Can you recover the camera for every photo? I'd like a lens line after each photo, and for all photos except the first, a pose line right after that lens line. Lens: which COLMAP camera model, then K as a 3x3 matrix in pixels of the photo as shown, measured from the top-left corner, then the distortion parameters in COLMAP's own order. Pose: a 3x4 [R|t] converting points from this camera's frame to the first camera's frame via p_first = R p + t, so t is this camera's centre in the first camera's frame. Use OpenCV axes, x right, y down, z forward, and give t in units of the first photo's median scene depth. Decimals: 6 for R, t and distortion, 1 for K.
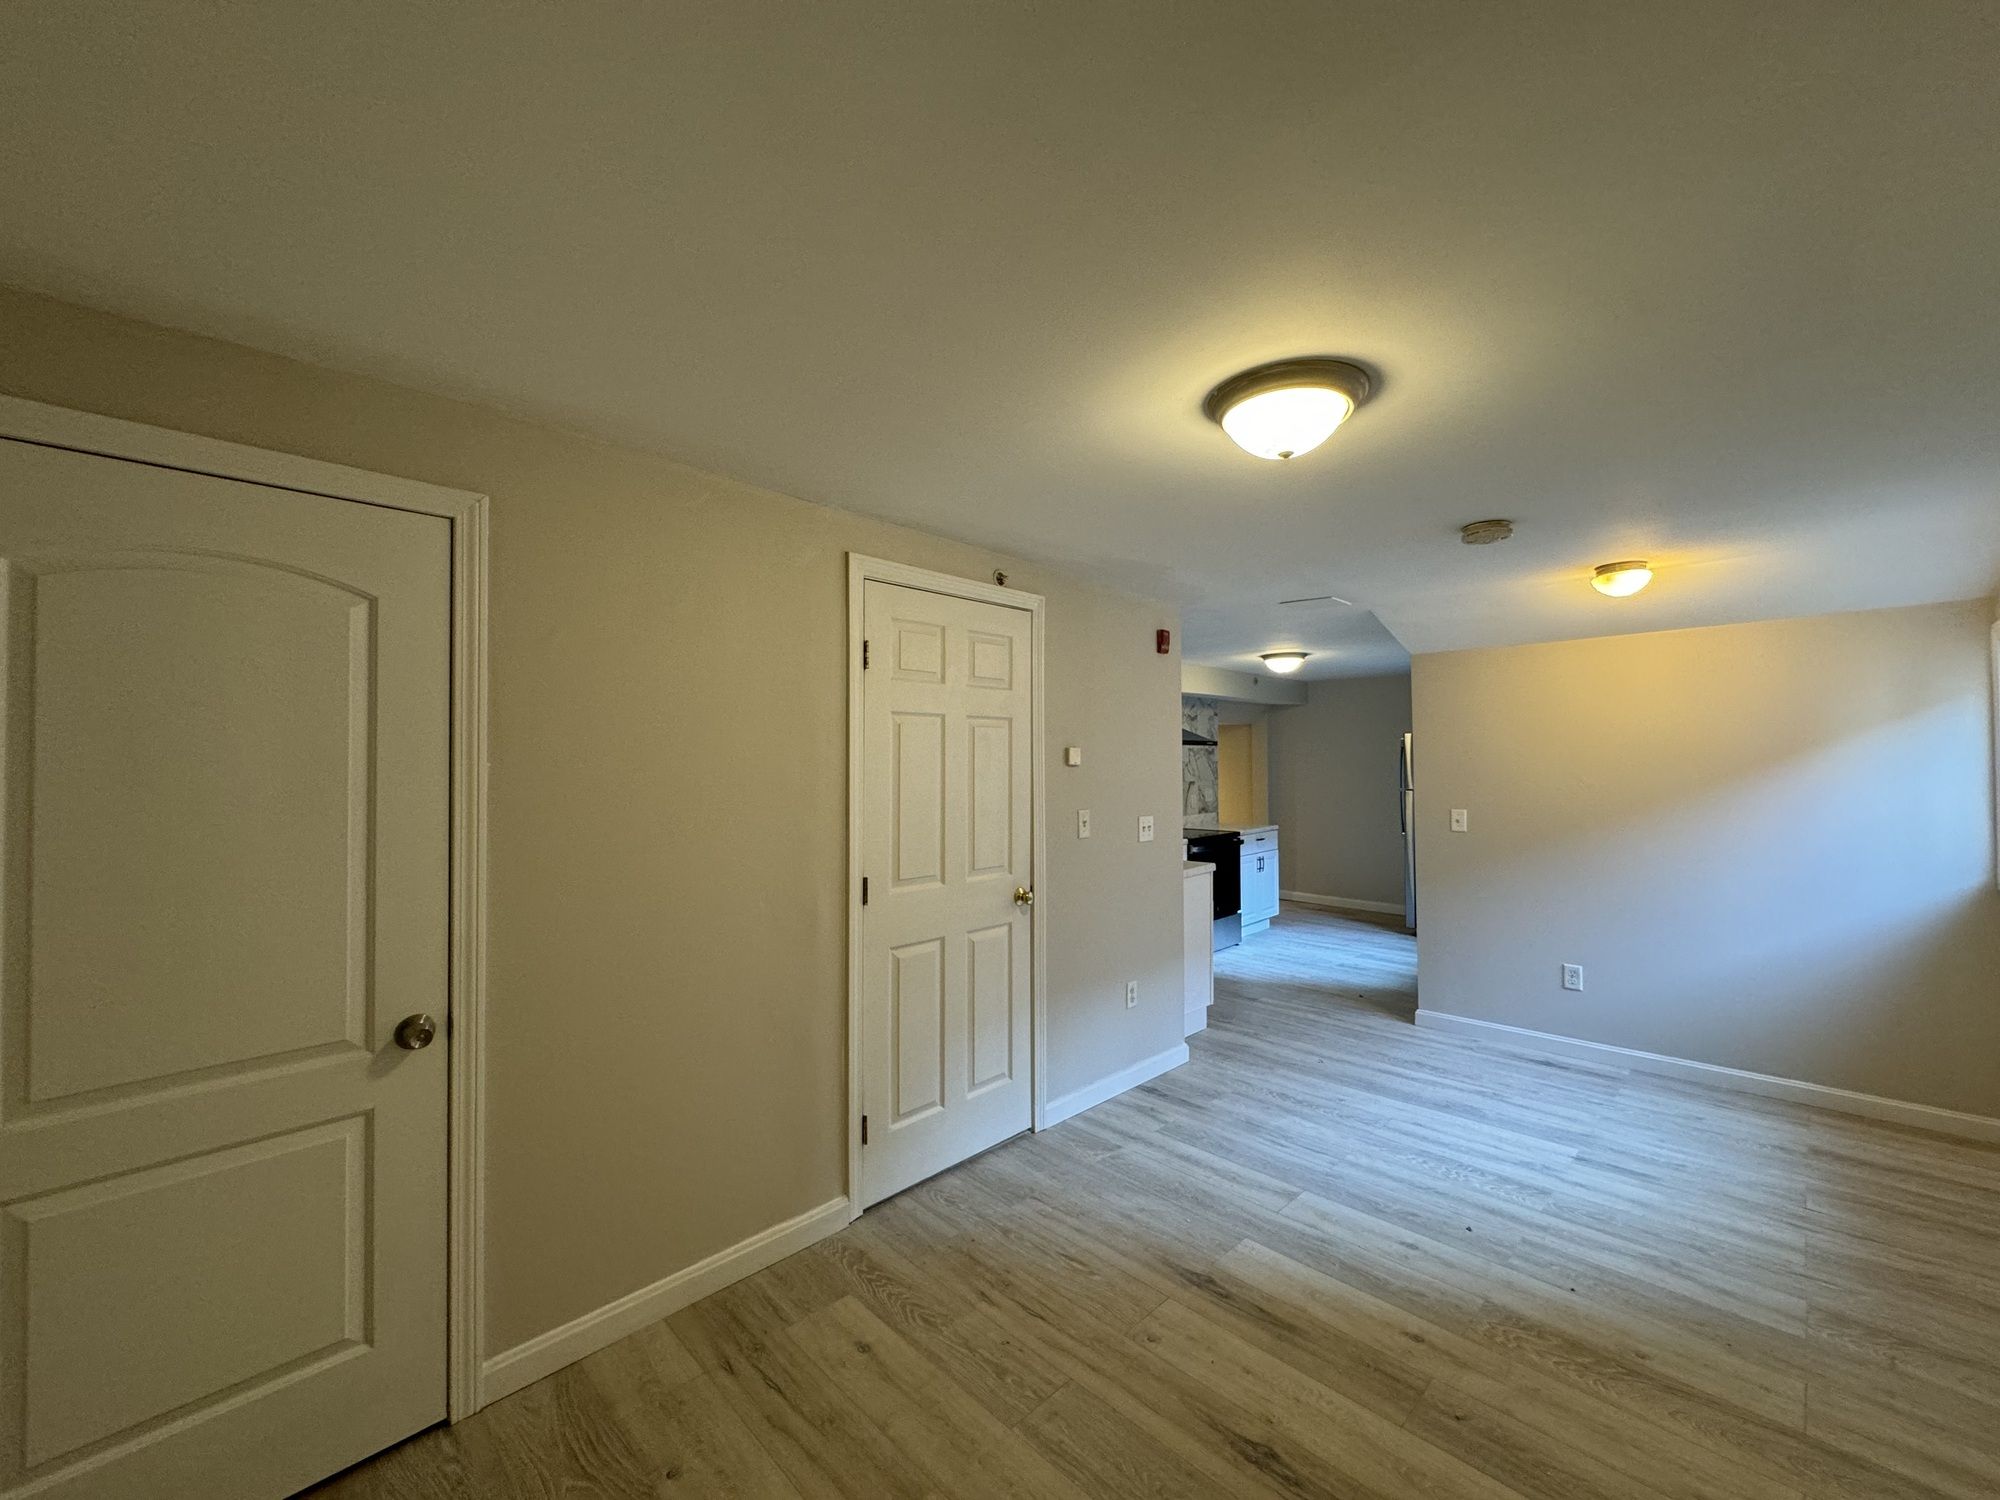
lens RADIAL K [[789.4, 0, 1000.0], [0, 789.4, 750.0], [0, 0, 1]] dist [0.000945, 0.000193]
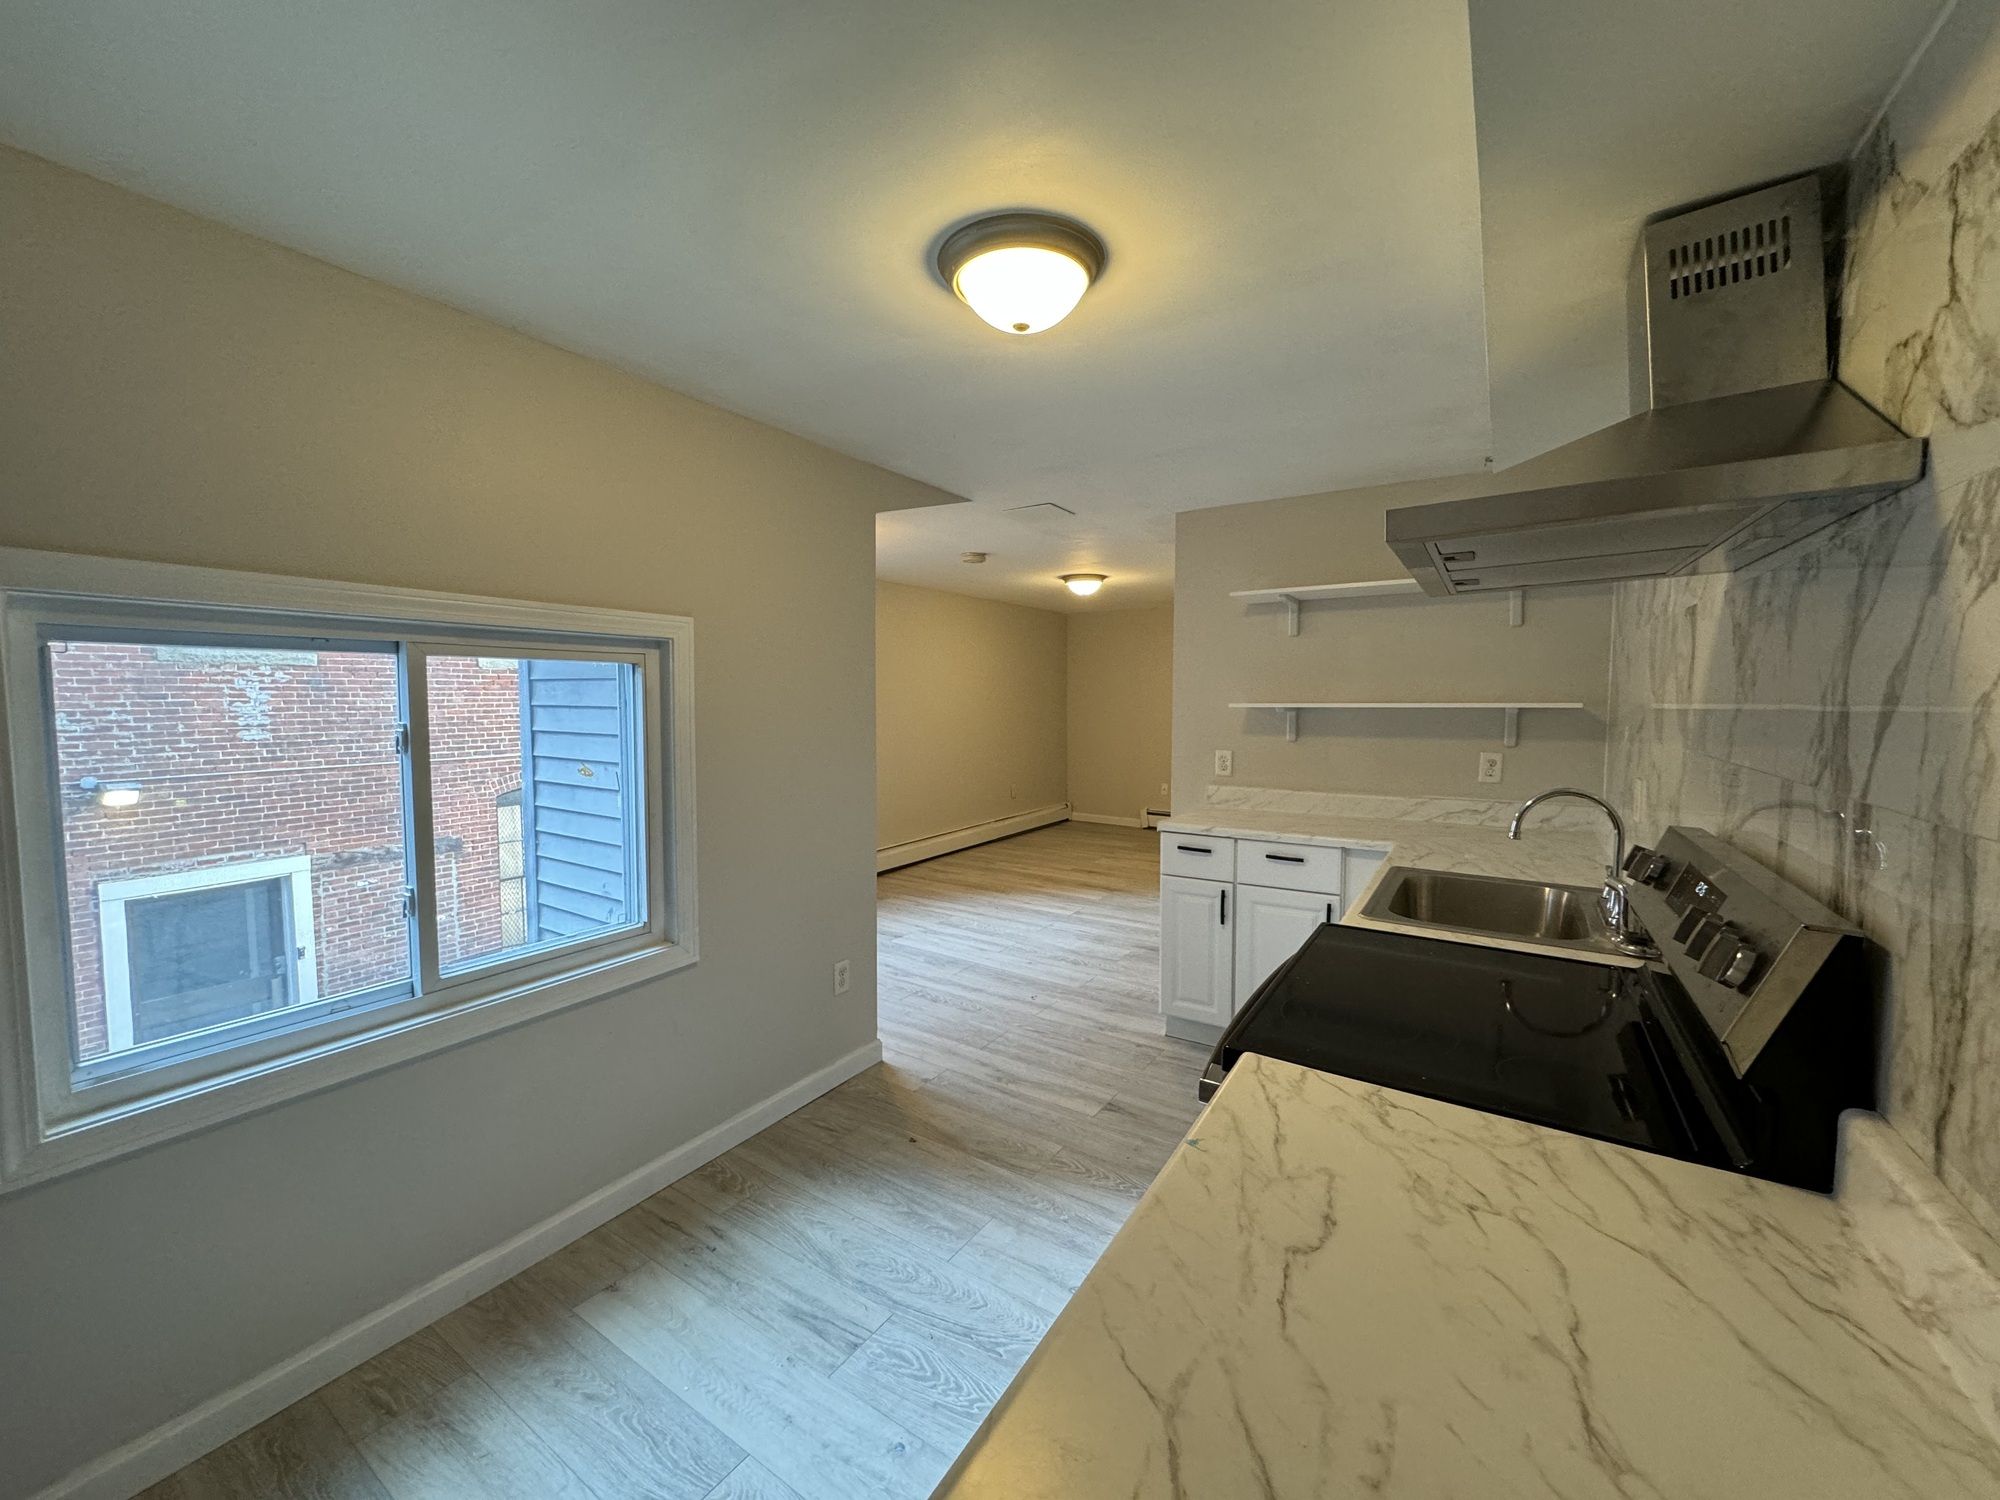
lens RADIAL K [[789.4, 0, 1000.0], [0, 789.4, 750.0], [0, 0, 1]] dist [0.000945, 0.000193]
pose [[-0.977885, 0.019427, -0.208237, 0.822345], [0.007372, 0.998260, 0.058511, 0.056216], [0.209012, 0.055682, -0.976327, 2.449289]]
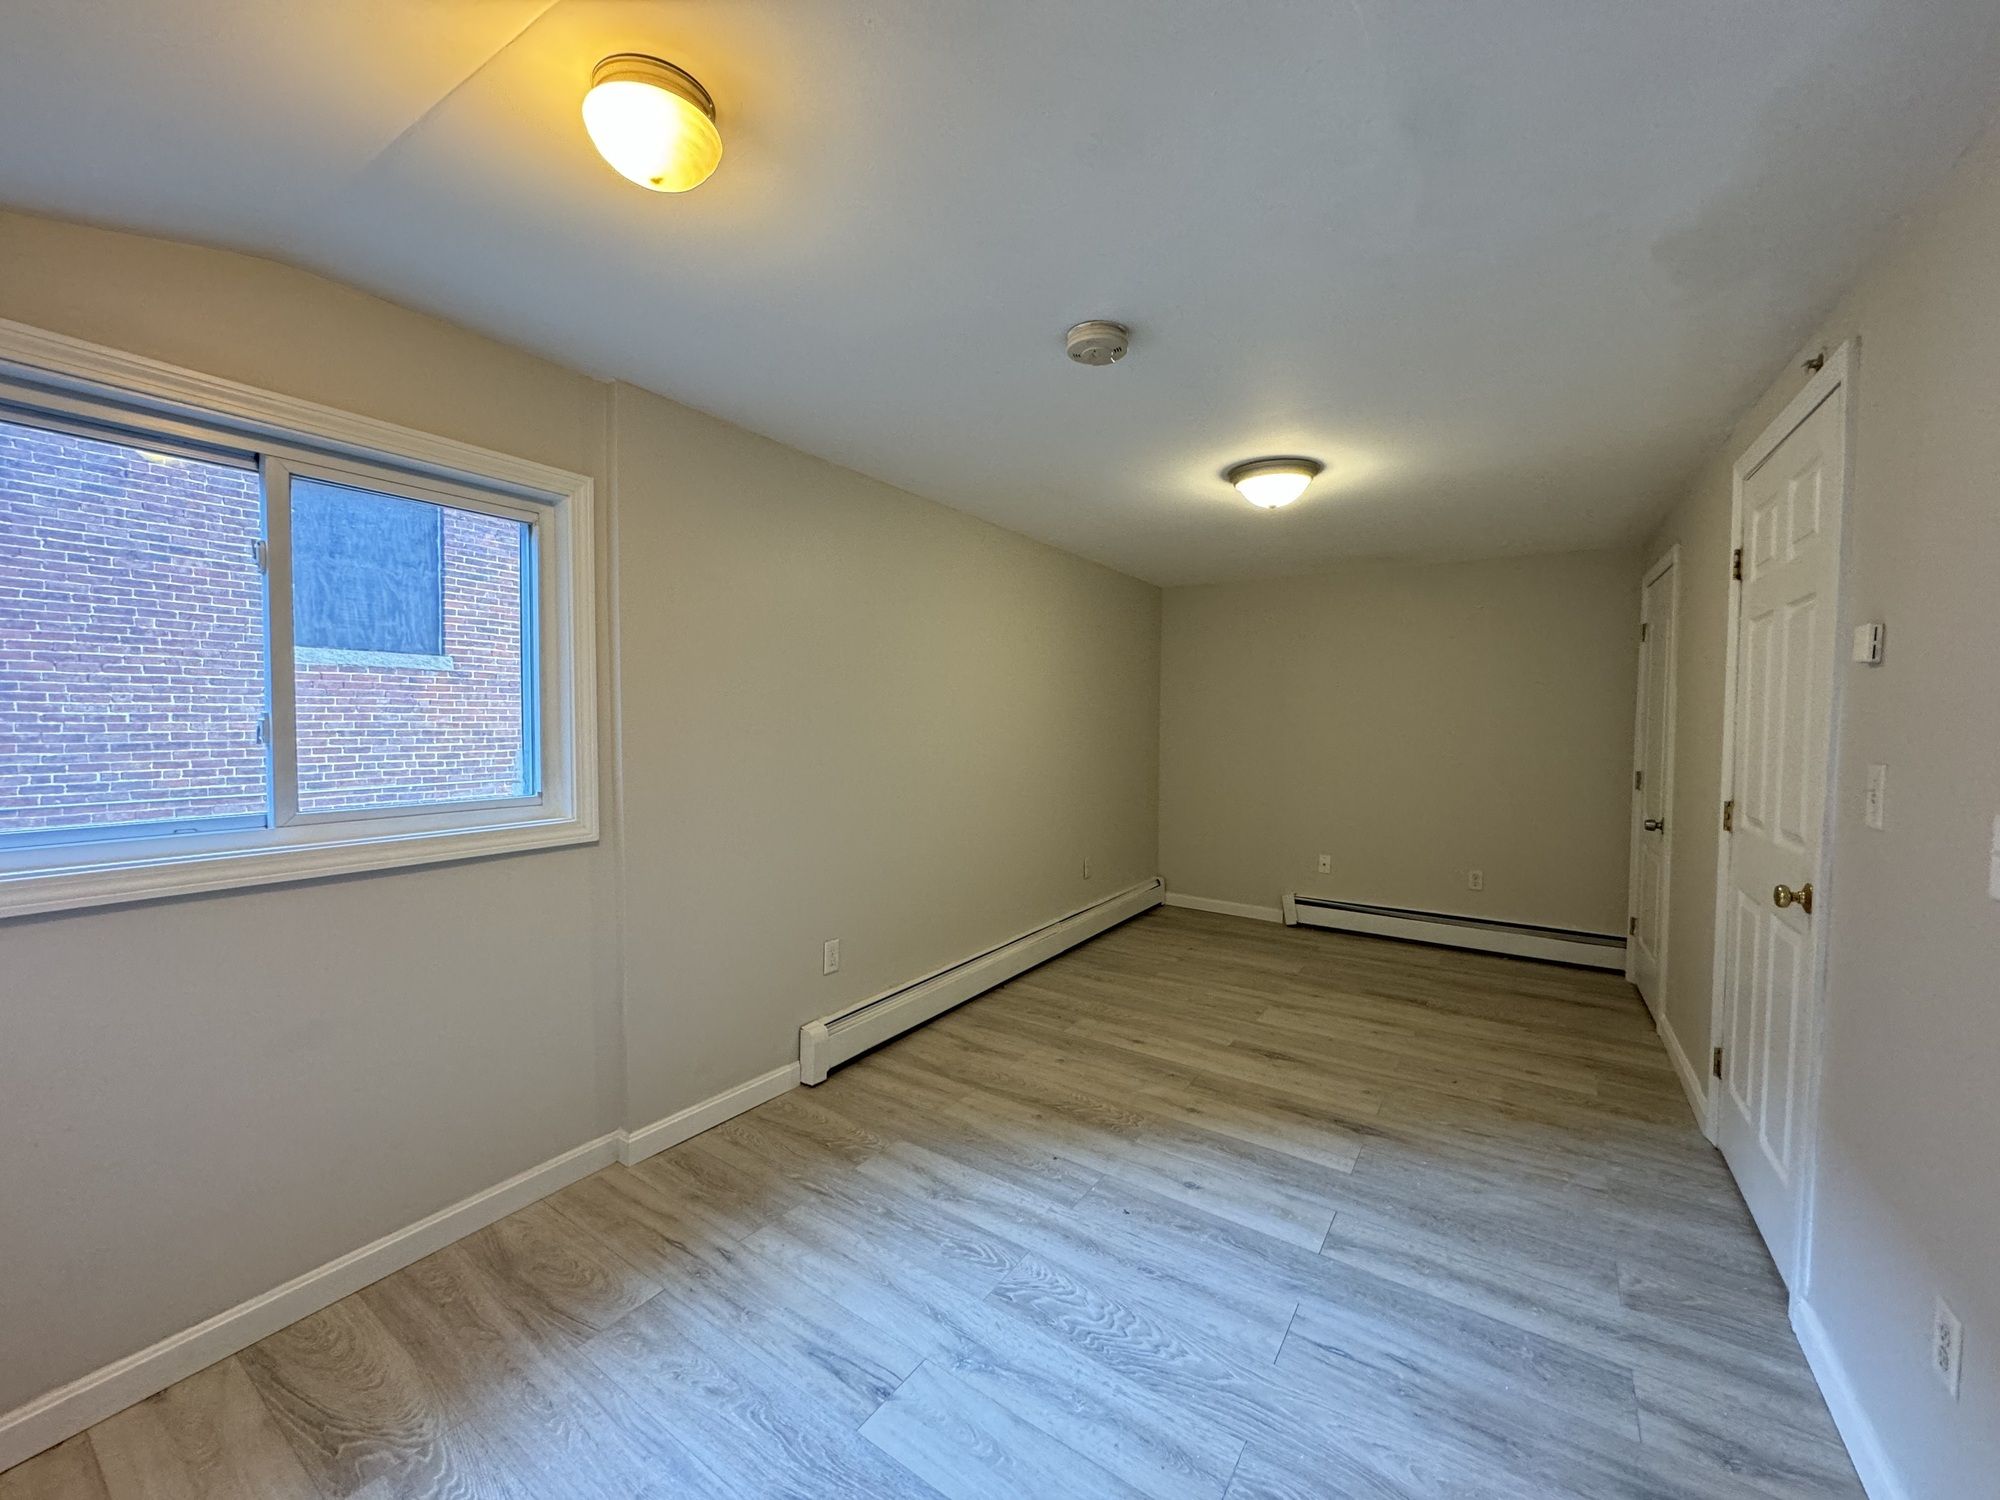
lens RADIAL K [[789.4, 0, 1000.0], [0, 789.4, 750.0], [0, 0, 1]] dist [0.000945, 0.000193]
pose [[-0.979655, -0.000751, -0.200688, 0.733104], [-0.006307, 0.999614, 0.027043, 0.066617], [0.200590, 0.027758, -0.979282, 1.464413]]
